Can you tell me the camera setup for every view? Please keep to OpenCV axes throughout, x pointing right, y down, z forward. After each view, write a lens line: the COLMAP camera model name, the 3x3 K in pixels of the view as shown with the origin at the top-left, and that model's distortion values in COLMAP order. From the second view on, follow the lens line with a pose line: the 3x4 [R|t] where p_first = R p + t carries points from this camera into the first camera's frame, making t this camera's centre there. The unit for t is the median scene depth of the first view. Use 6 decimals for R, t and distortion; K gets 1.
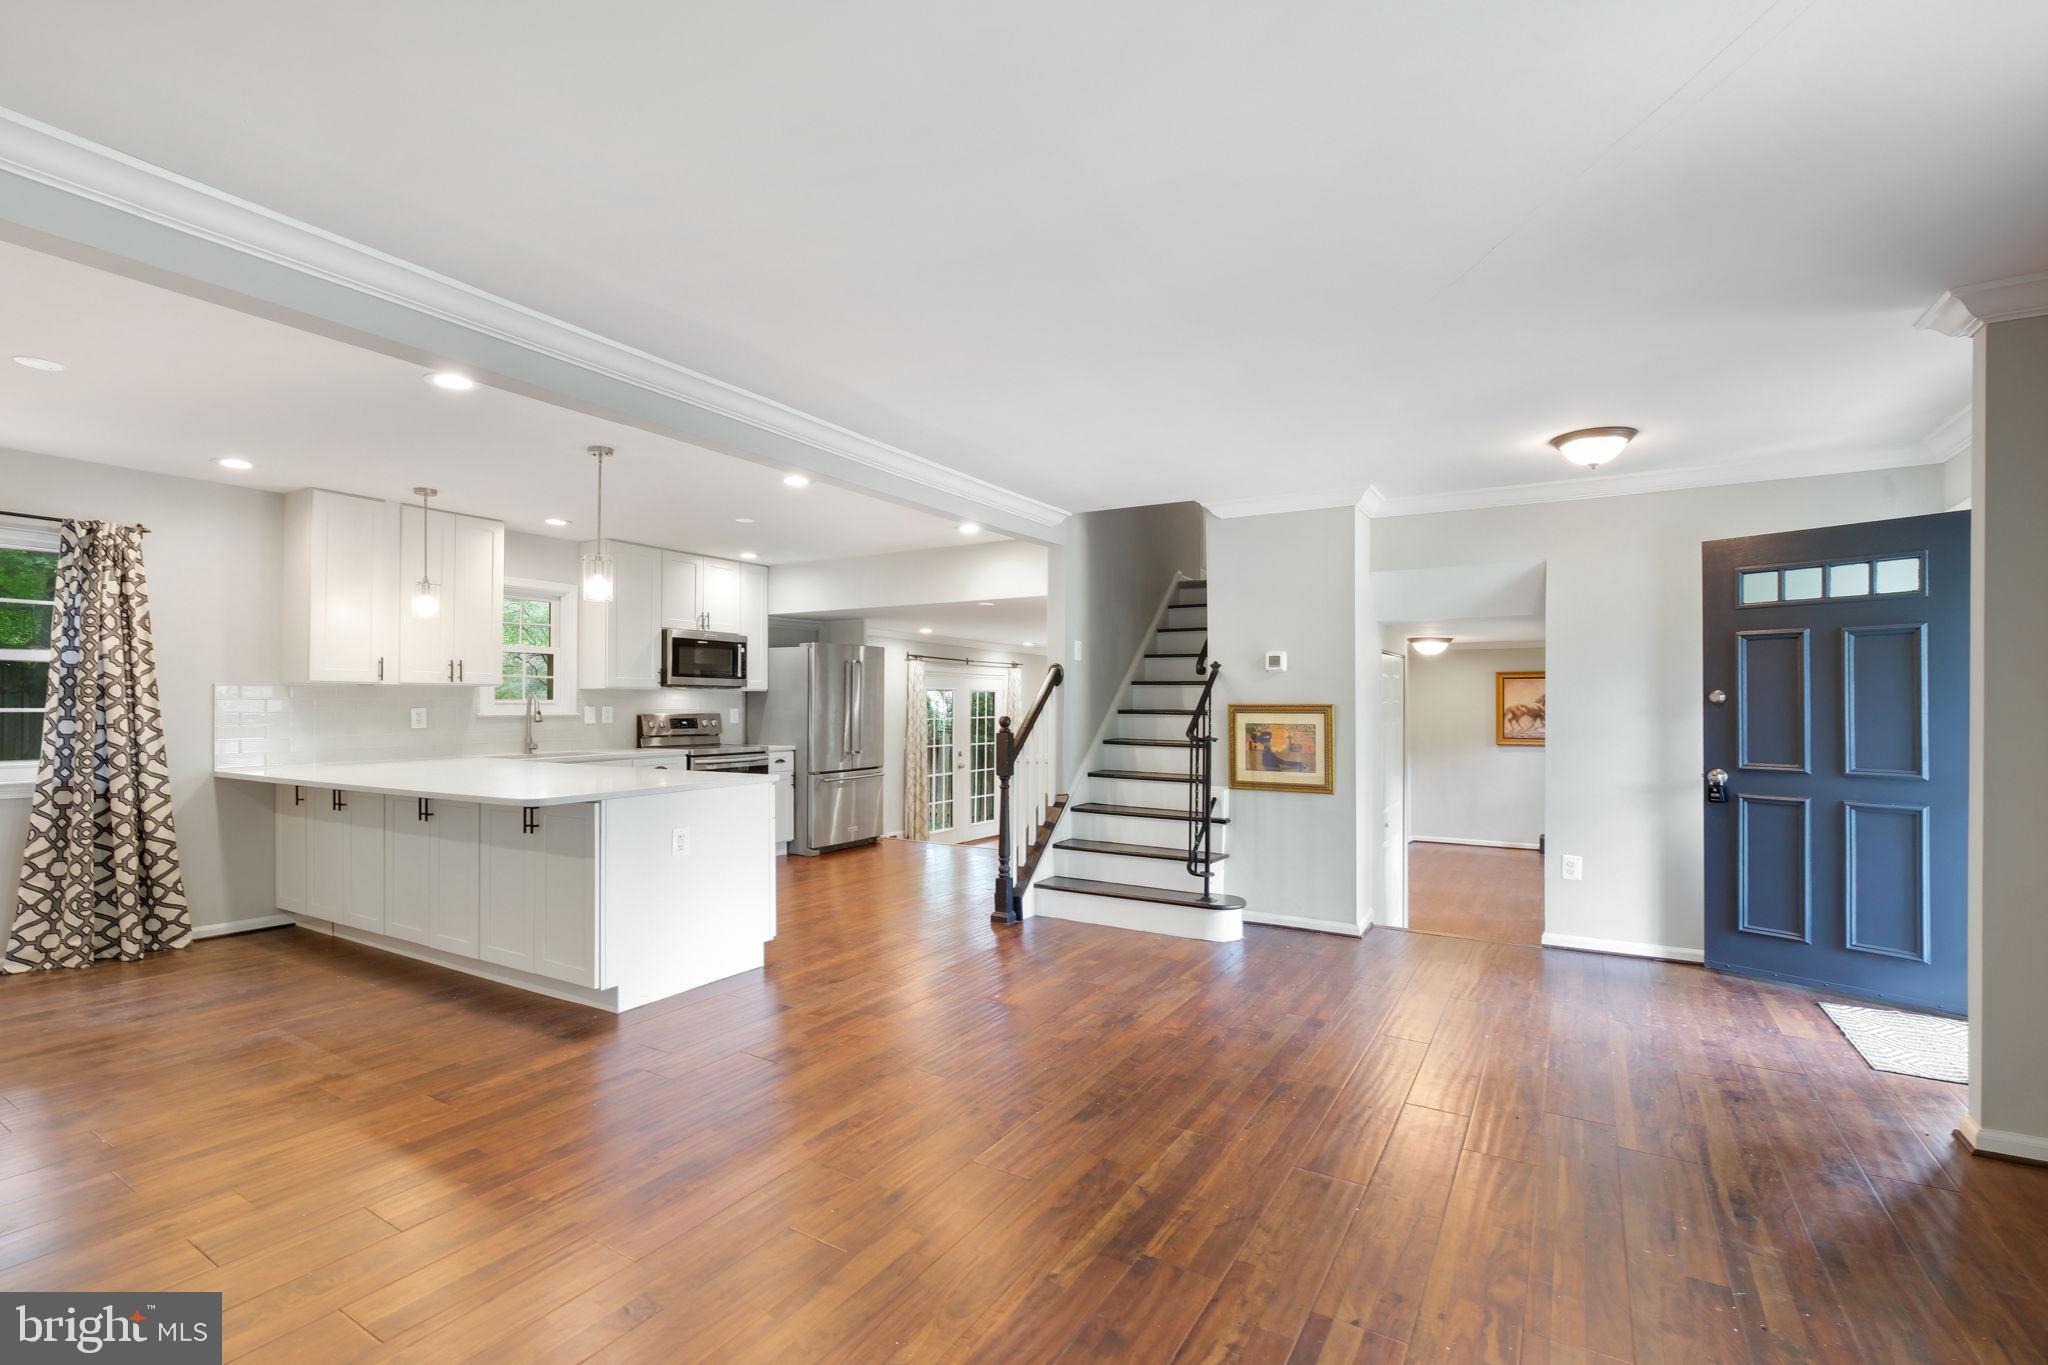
lens RADIAL K [[913.8, 0, 1015.1], [0, 913.8, 692.8], [0, 0, 1]] dist [-0.001643, 0.000602]
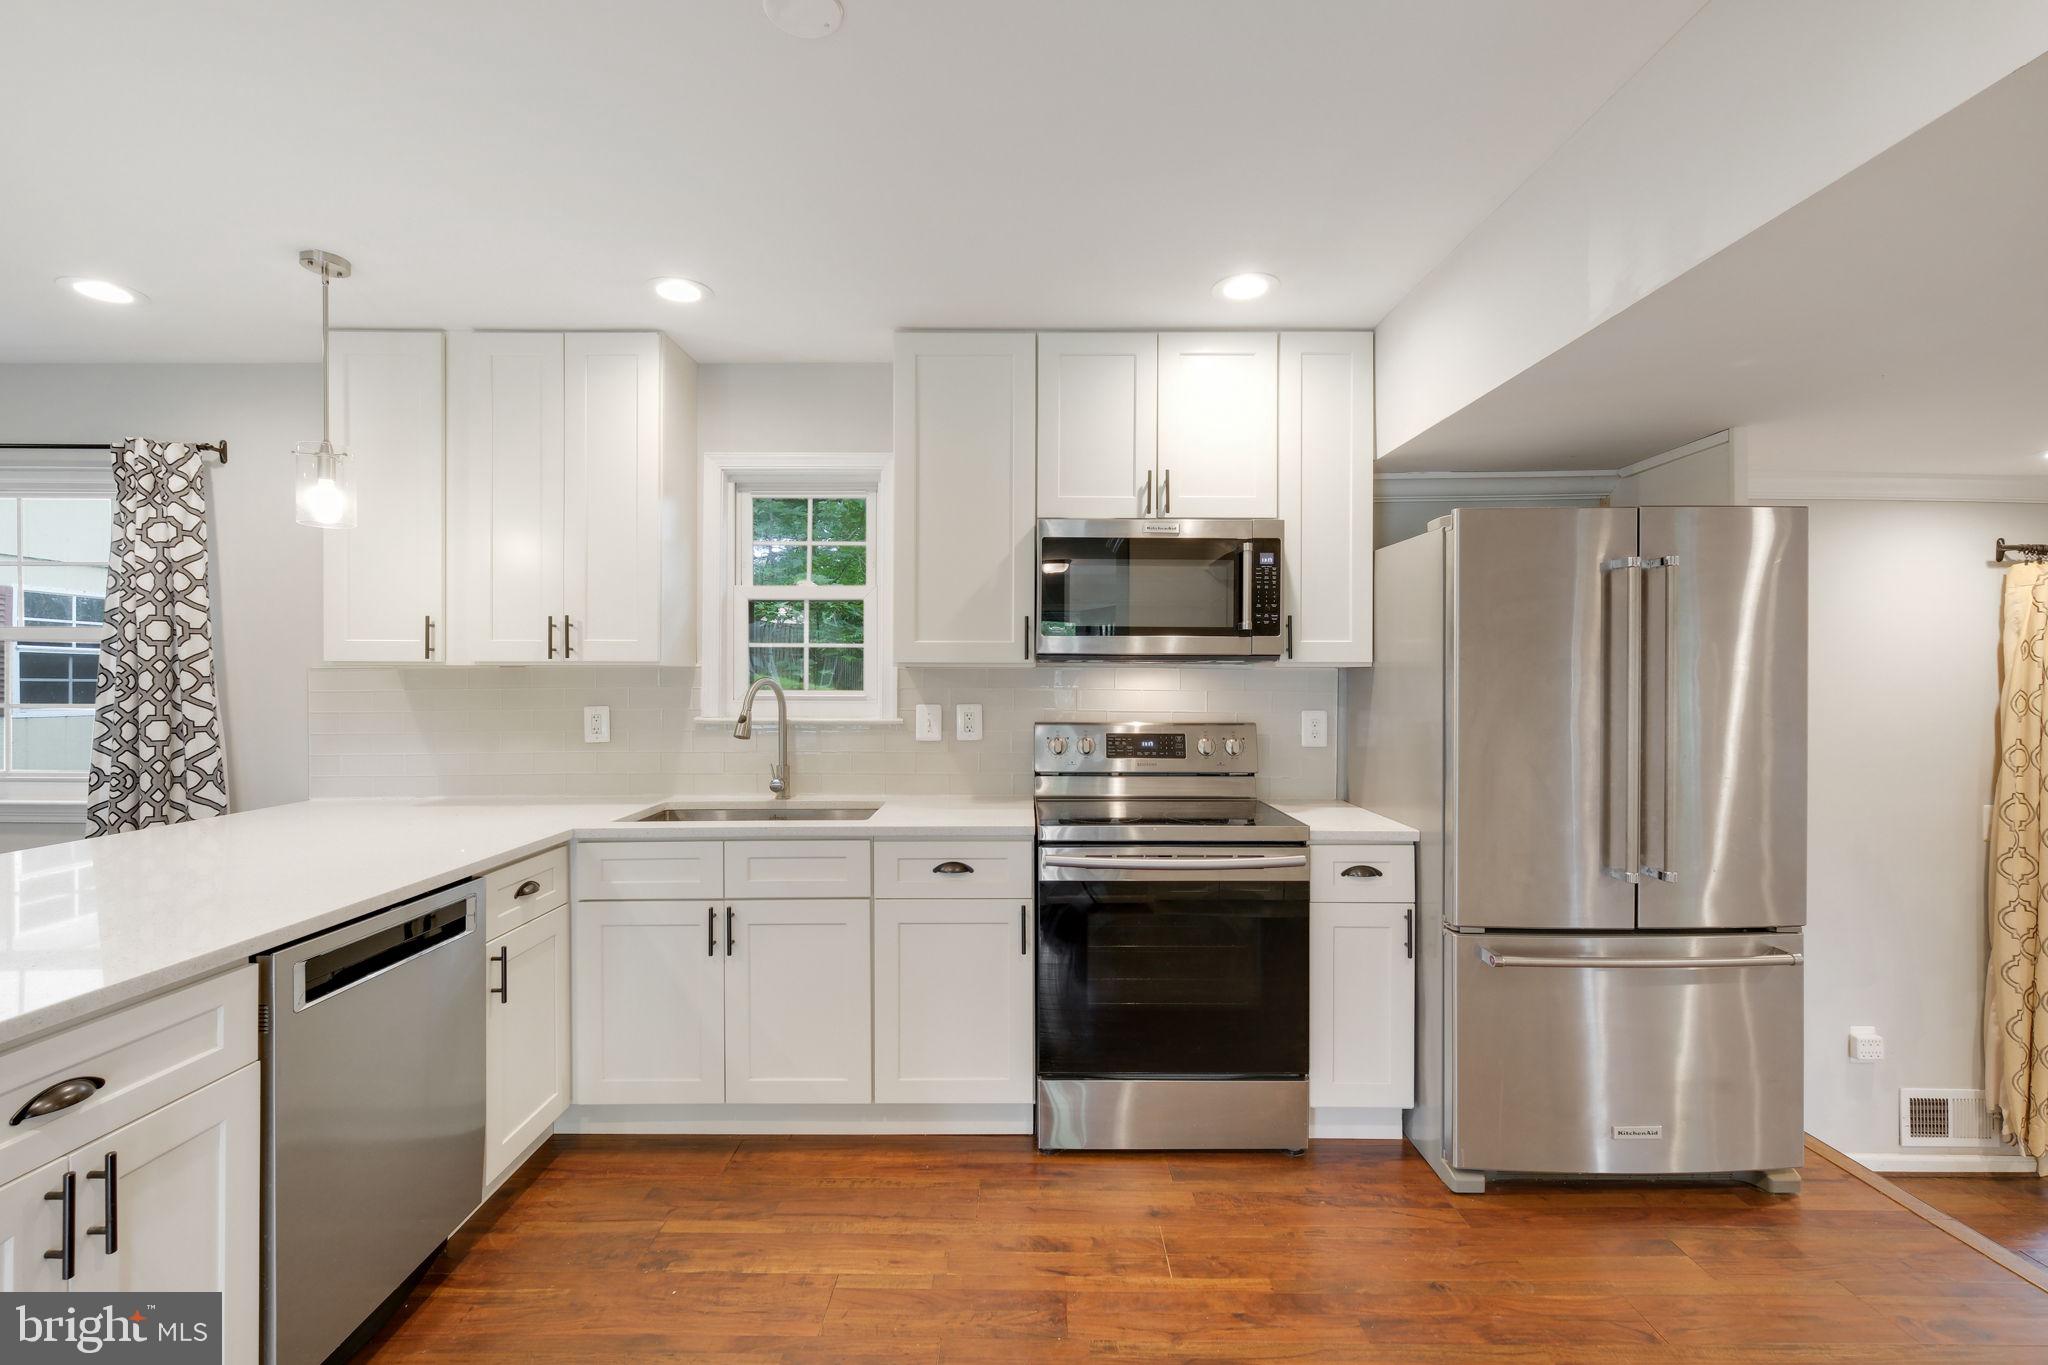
lens RADIAL K [[882.3, 0, 1024.0], [0, 882.3, 682.5], [0, 0, 1]] dist [-0.002266, -0.000228]
pose [[0.516025, 0.002201, -0.856571, -0.065470], [0.009513, 0.999920, 0.008301, -0.000072], [0.856521, -0.012432, 0.515963, 1.202563]]
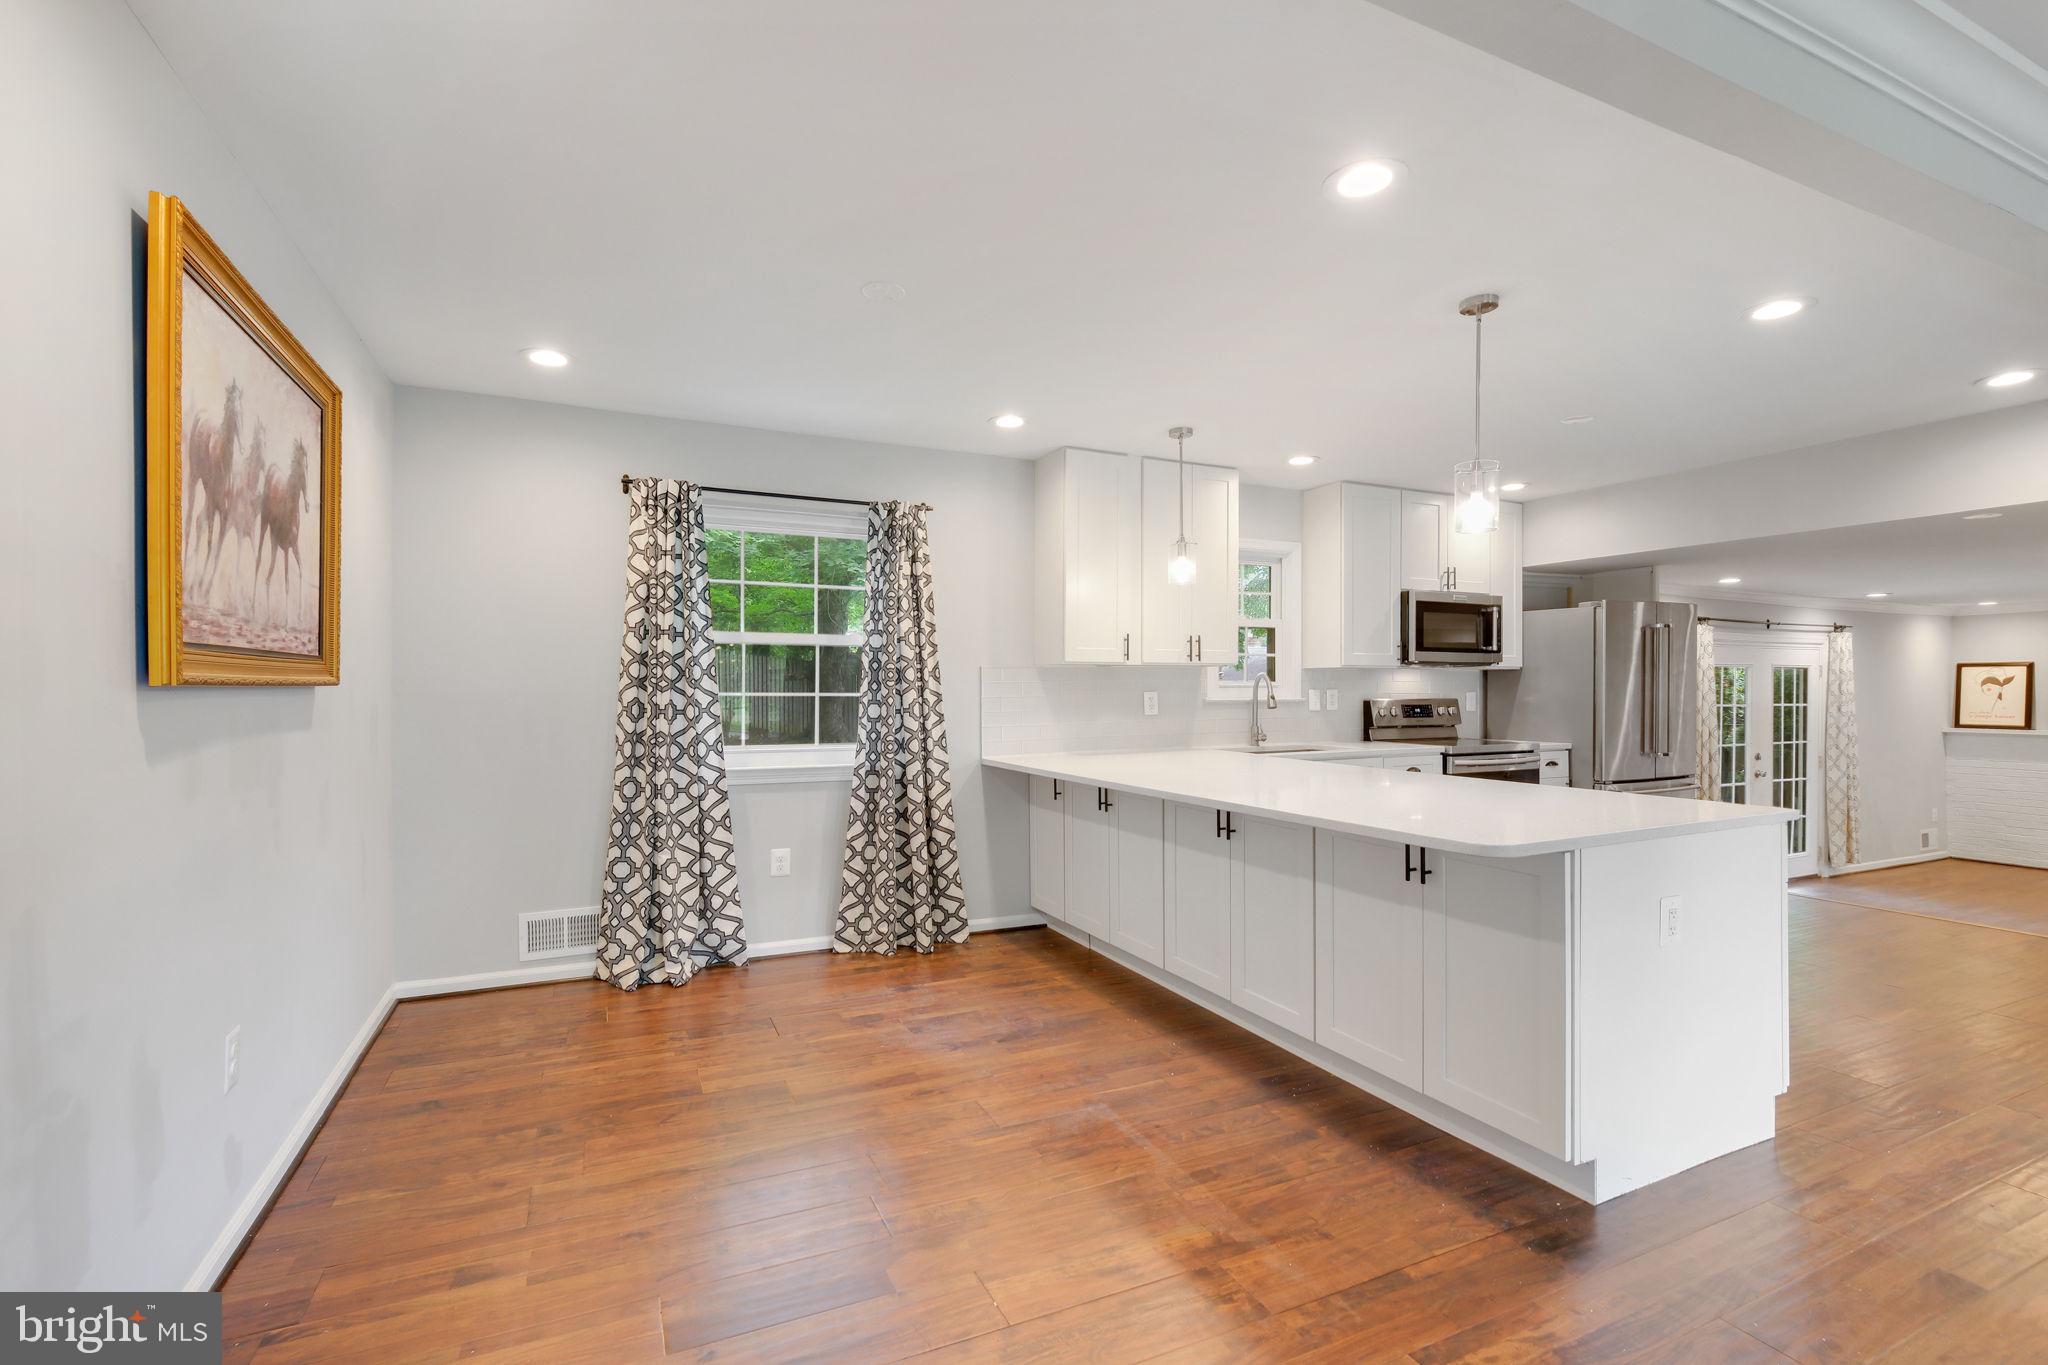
lens RADIAL K [[922.2, 0, 1024.0], [0, 922.2, 682.5], [0, 0, 1]] dist [-0.003094, -0.000174]
pose [[0.834948, -0.004610, -0.550309, -0.338854], [0.009057, 0.999945, 0.005365, 0.002335], [0.550254, -0.009464, 0.834944, 0.242914]]
